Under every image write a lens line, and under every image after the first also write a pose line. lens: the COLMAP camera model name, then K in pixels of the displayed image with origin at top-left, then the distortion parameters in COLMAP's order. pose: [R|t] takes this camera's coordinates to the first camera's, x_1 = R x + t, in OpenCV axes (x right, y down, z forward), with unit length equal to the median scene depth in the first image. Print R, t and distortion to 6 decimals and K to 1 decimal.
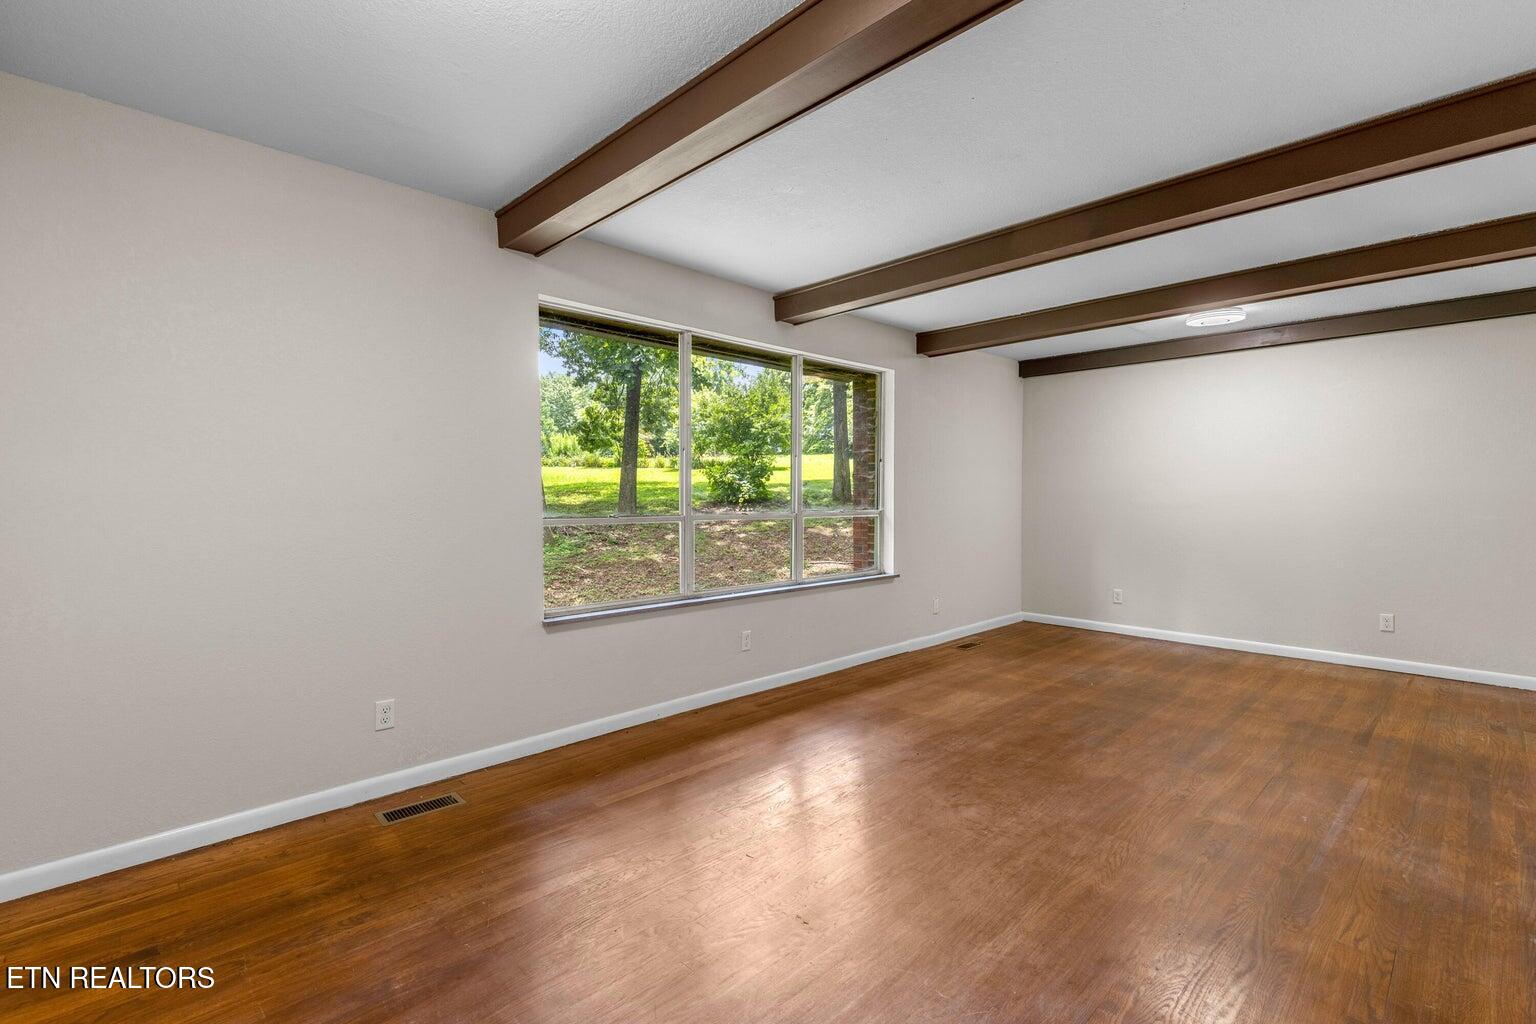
lens RADIAL K [[698.5, 0, 759.2], [0, 698.5, 510.1], [0, 0, 1]] dist [0.004725, 0.000117]
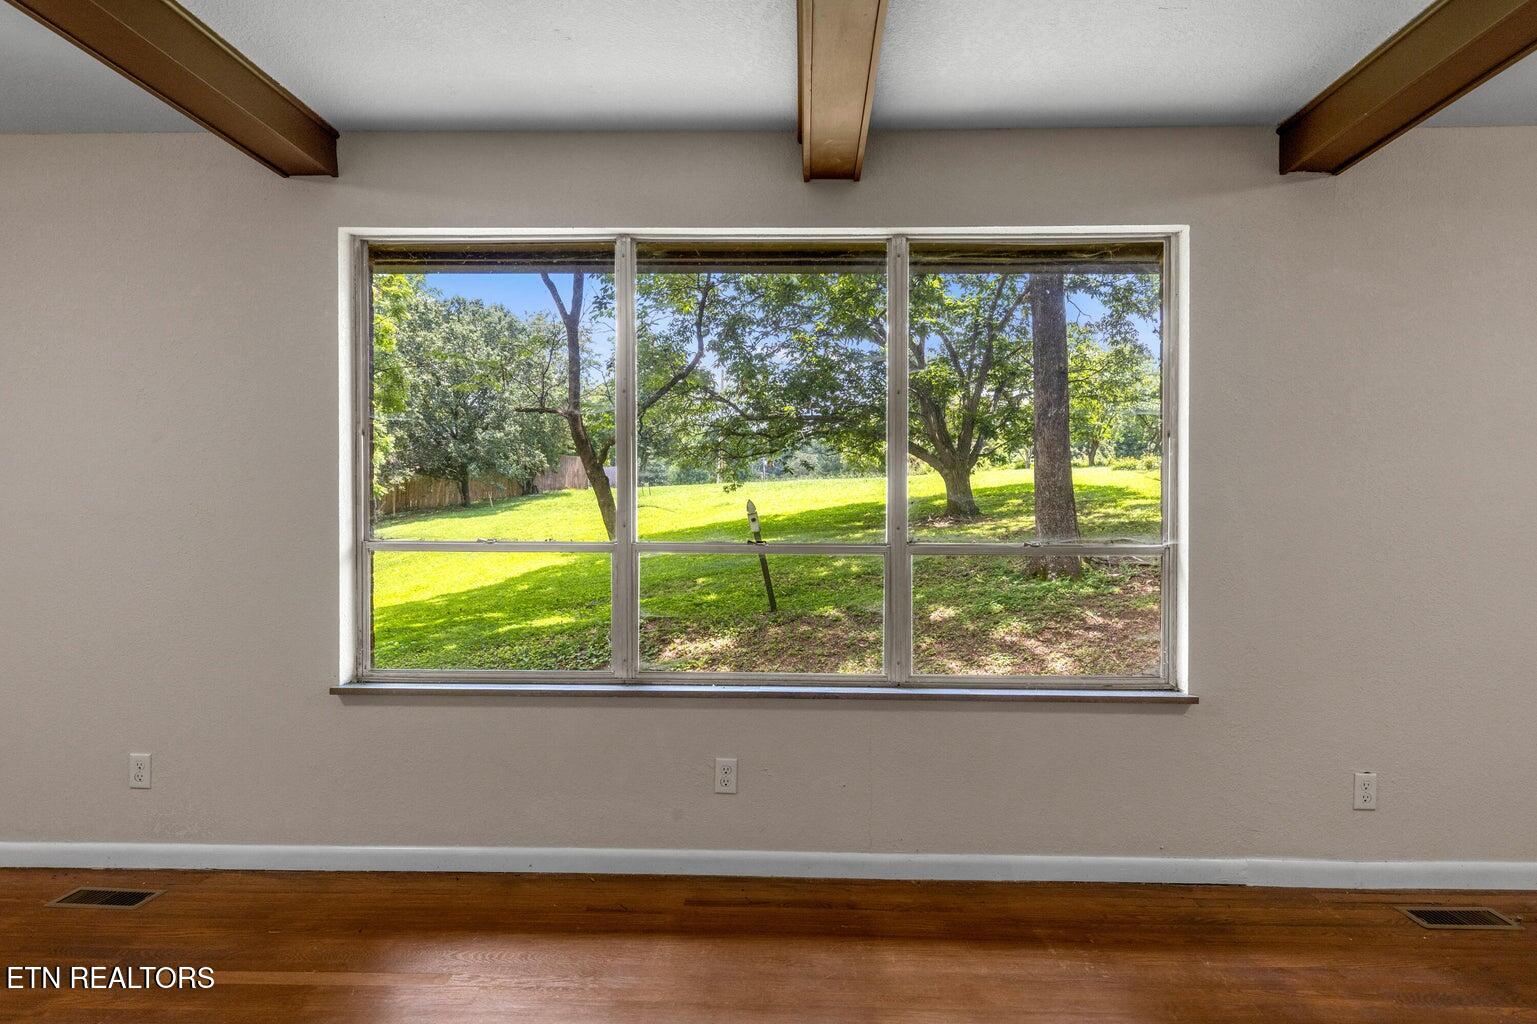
lens RADIAL K [[893.3, 0, 768.5], [0, 893.3, 512.0], [0, 0, 1]] dist [0.003165, 0.000243]
pose [[0.699058, 0.000762, -0.715065, 0.535791], [-0.021785, 0.999558, -0.020233, -0.006248], [0.714733, 0.029722, 0.698766, 0.561850]]
